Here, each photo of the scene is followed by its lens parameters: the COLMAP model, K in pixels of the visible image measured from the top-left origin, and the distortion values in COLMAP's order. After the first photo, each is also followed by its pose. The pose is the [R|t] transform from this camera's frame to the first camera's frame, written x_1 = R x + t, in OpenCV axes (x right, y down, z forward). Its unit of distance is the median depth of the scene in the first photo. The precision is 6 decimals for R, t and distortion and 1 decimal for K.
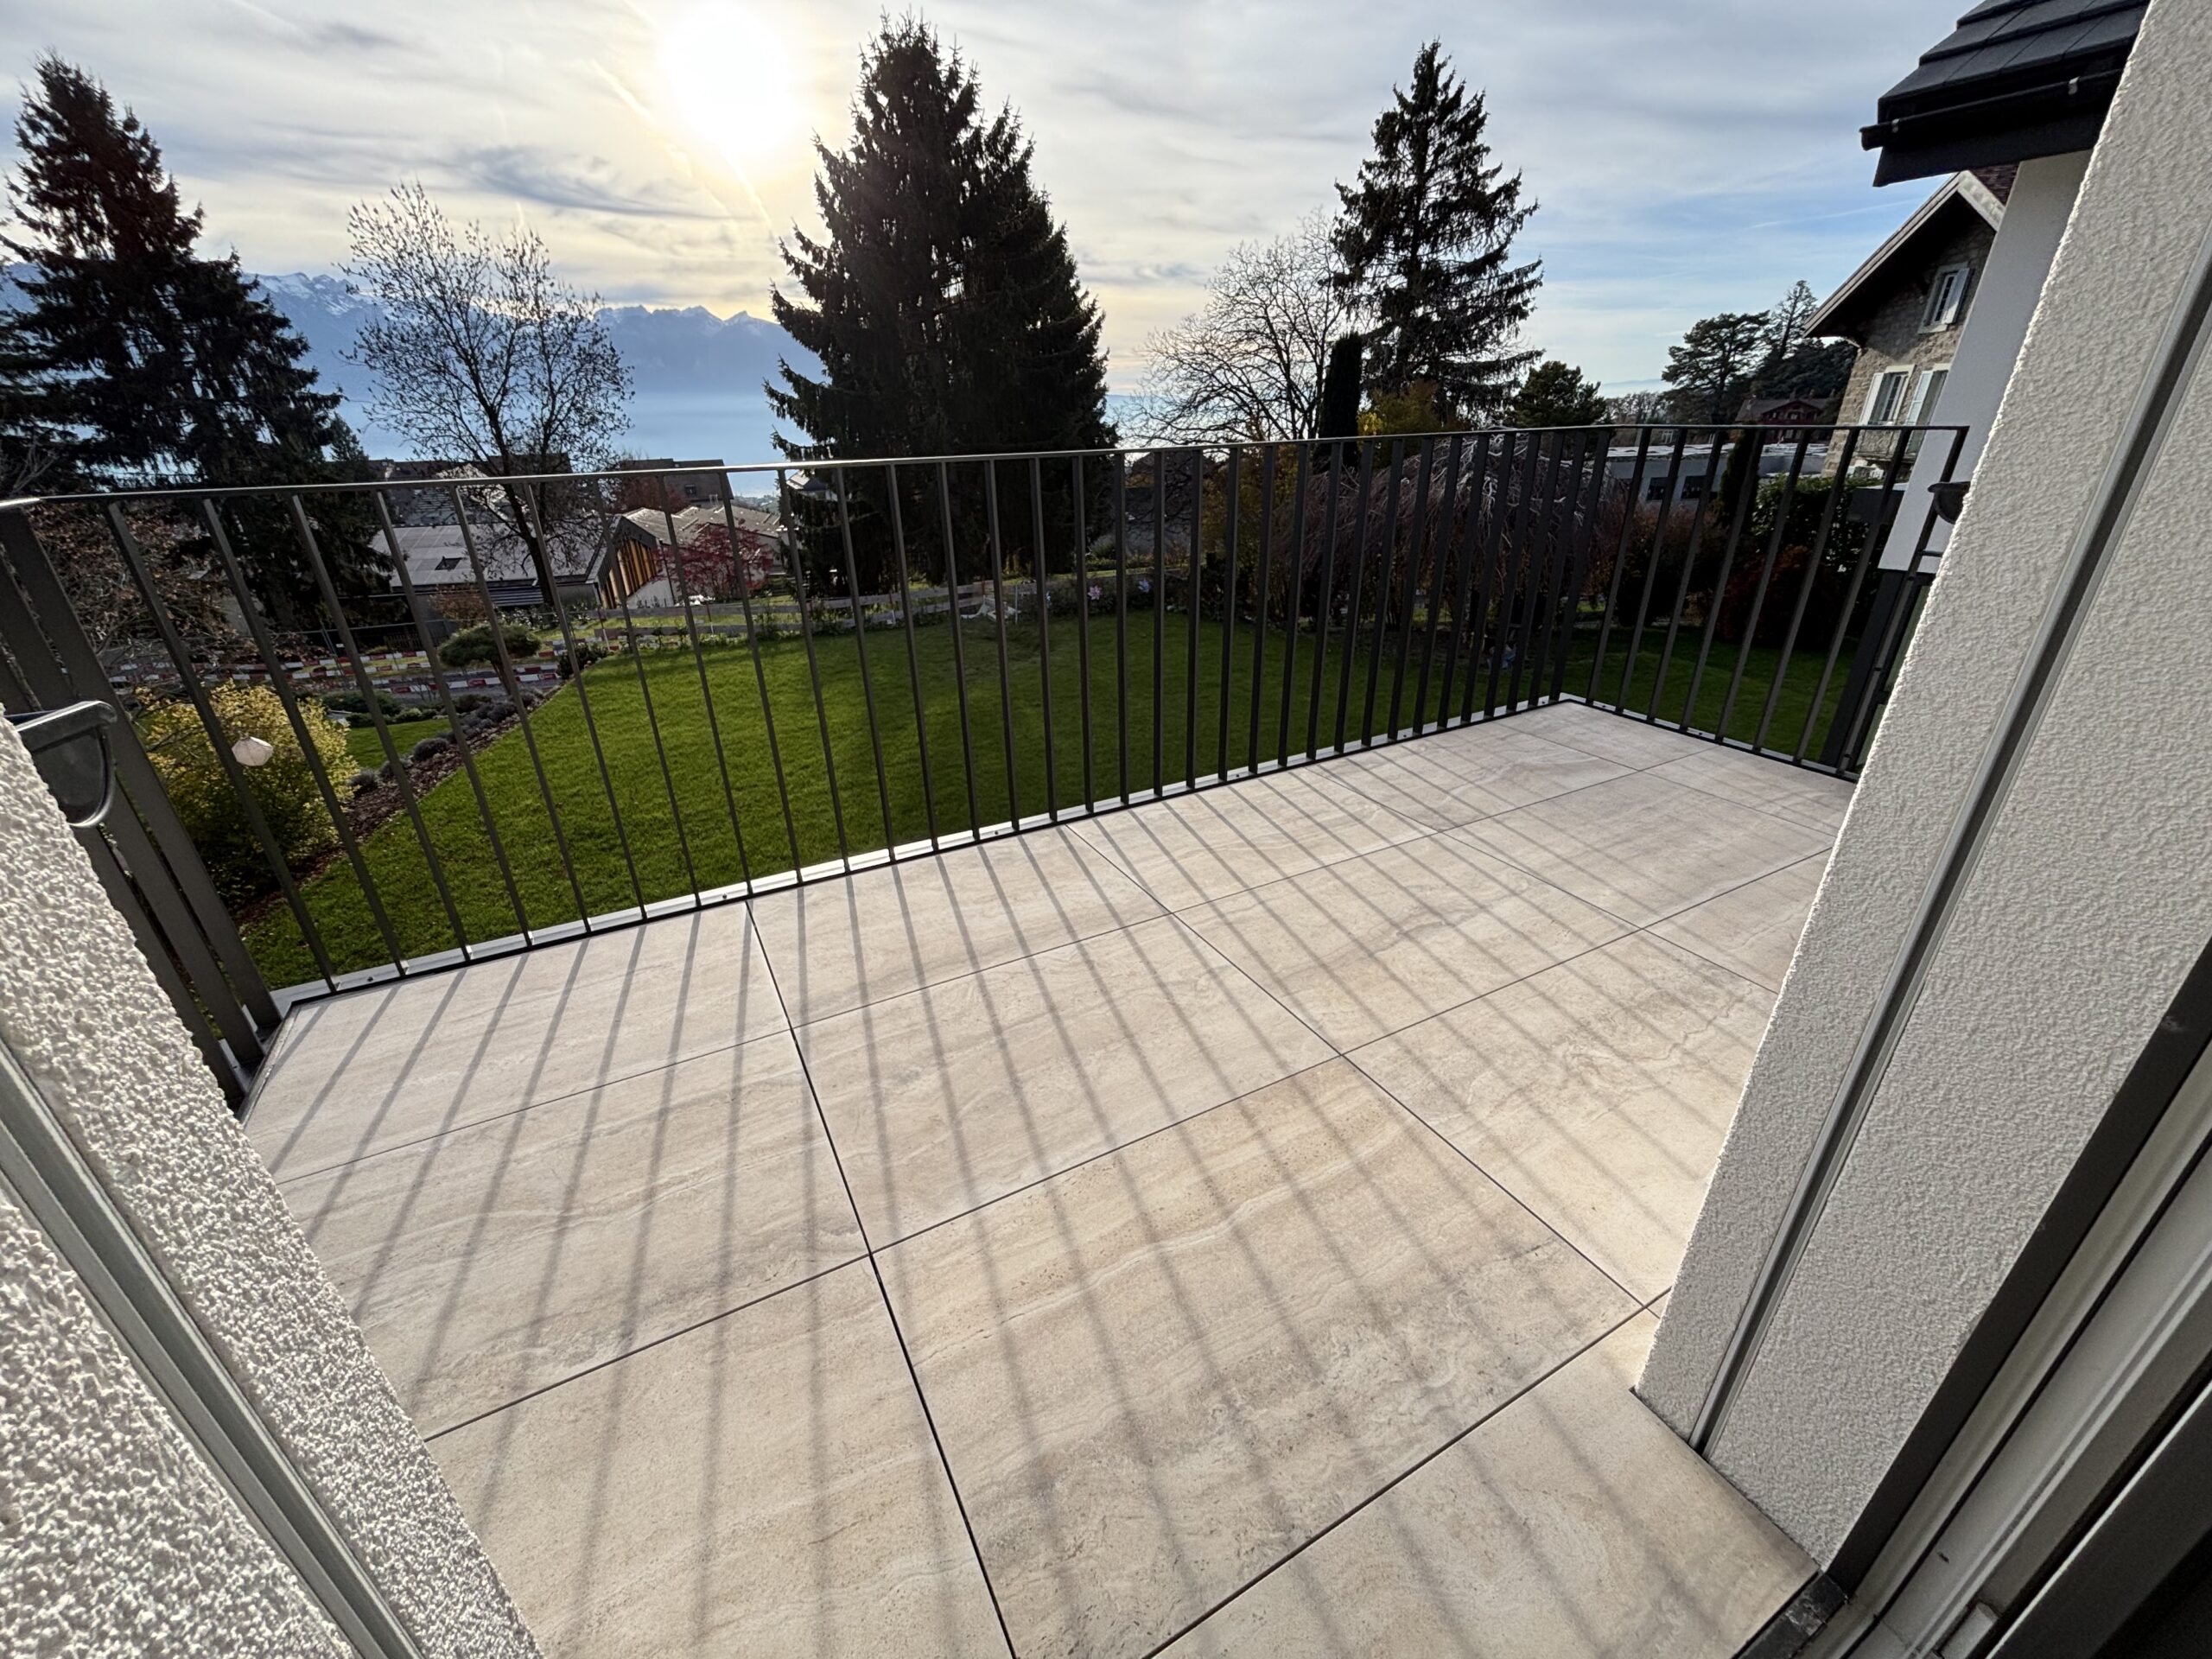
lens RADIAL K [[900.0, 0, 1106.9], [0, 900.0, 832.8], [0, 0, 1]] dist [-0.002964, 0.000831]
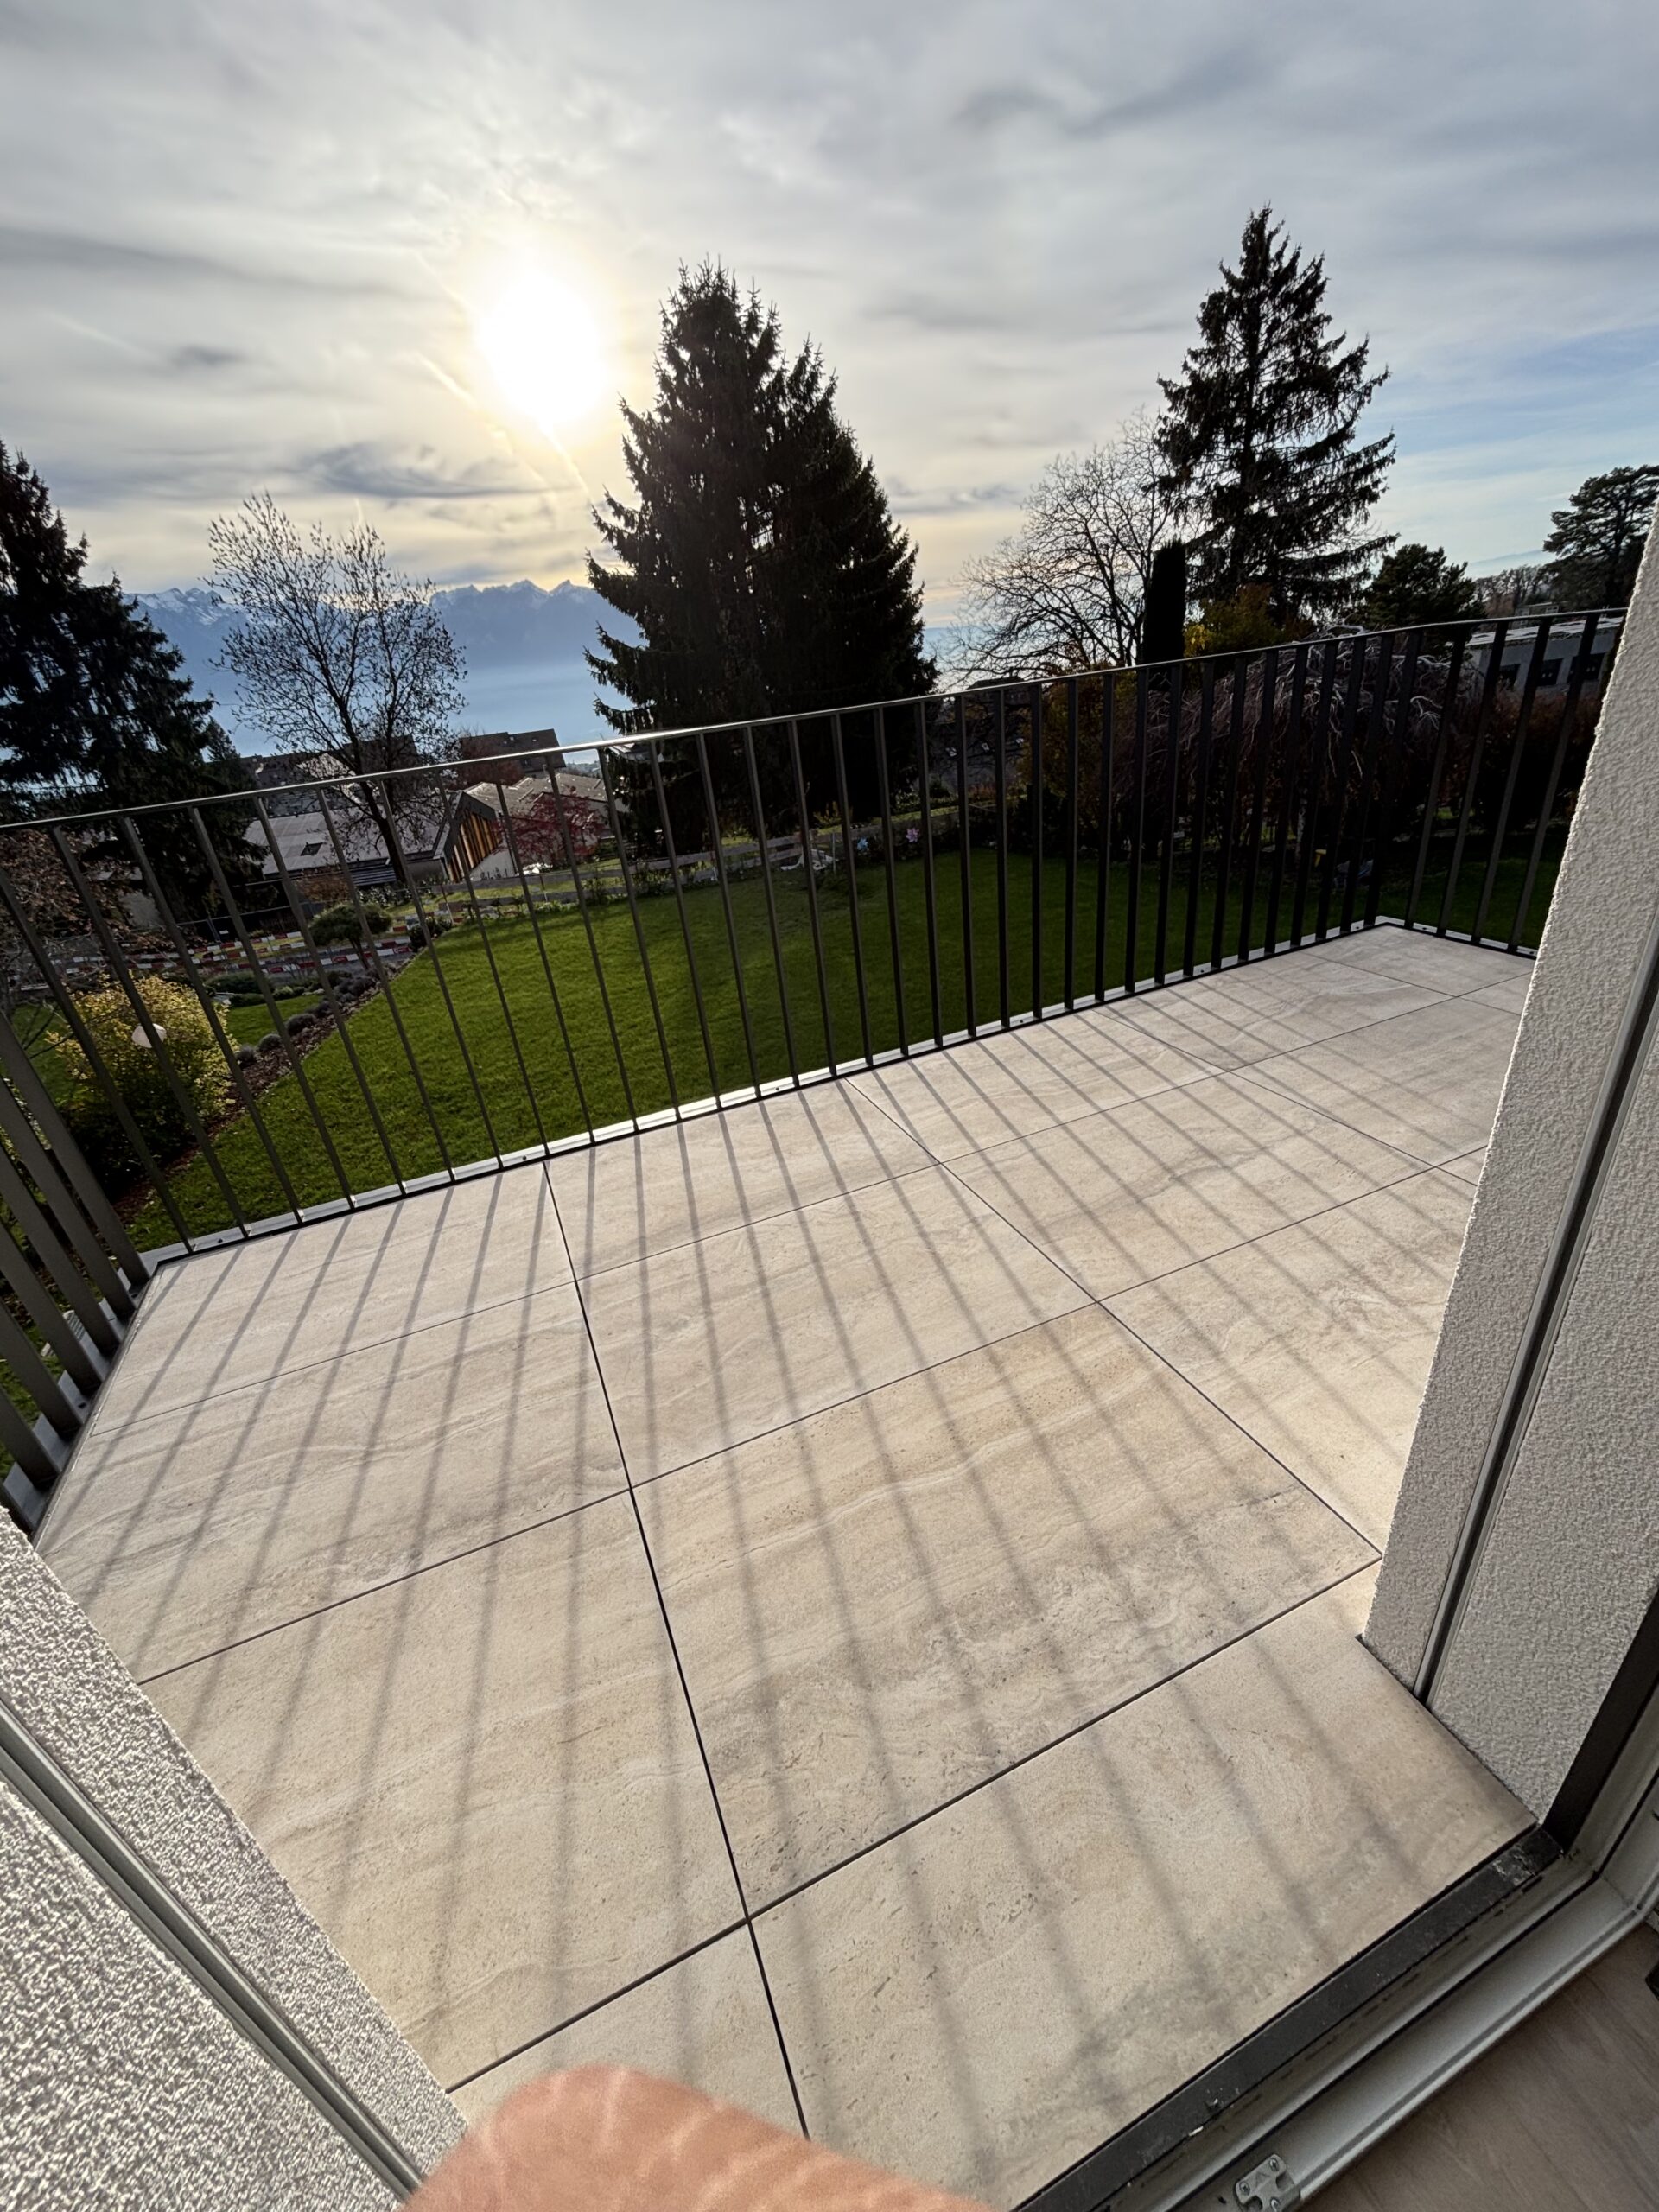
lens RADIAL K [[900.0, 0, 829.5], [0, 900.0, 1106.0], [0, 0, 1]] dist [-0.002964, 0.000831]
pose [[0.991879, -0.033719, -0.122633, 0.050352], [0.037408, 0.998911, 0.027899, -0.005420], [0.121559, -0.032260, 0.992060, -0.012432]]
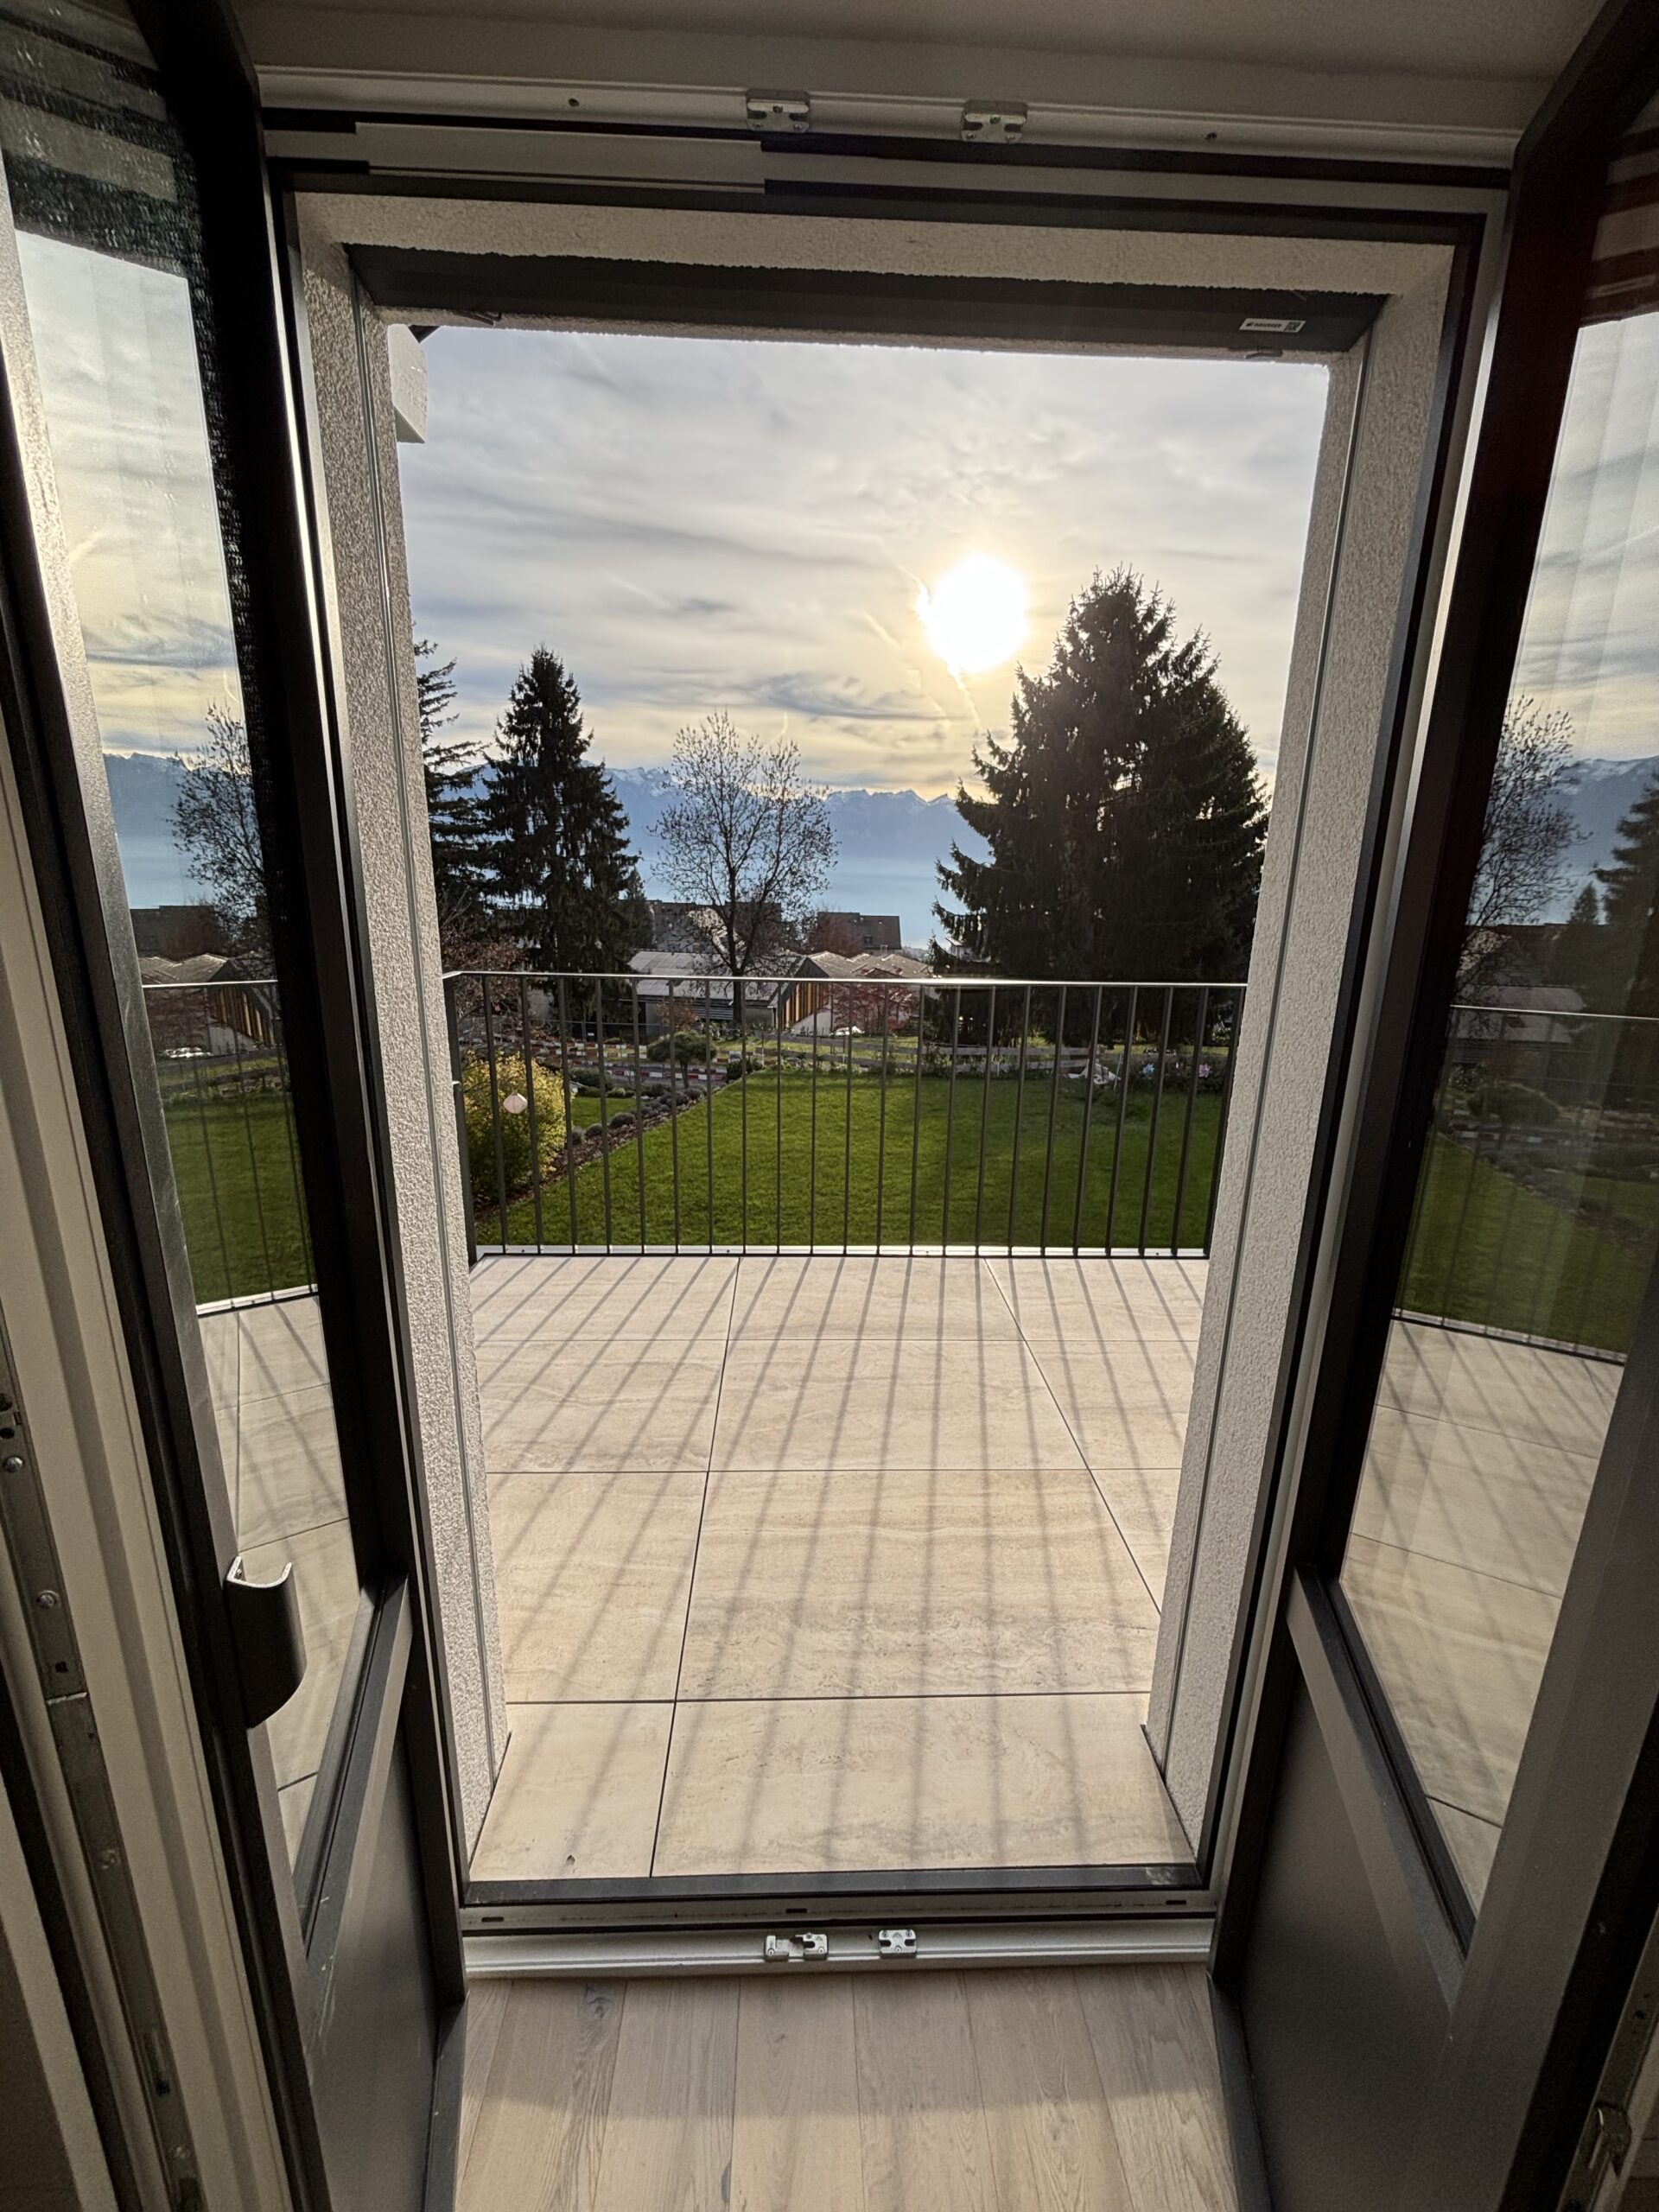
lens RADIAL K [[889.0, 0, 829.5], [0, 889.0, 1106.0], [0, 0, 1]] dist [0.020484, 0.000090]
pose [[0.898353, 0.146691, -0.414057, 0.200154], [-0.223110, 0.964332, -0.142428, 0.008465], [0.378396, 0.220331, 0.899039, -0.196022]]
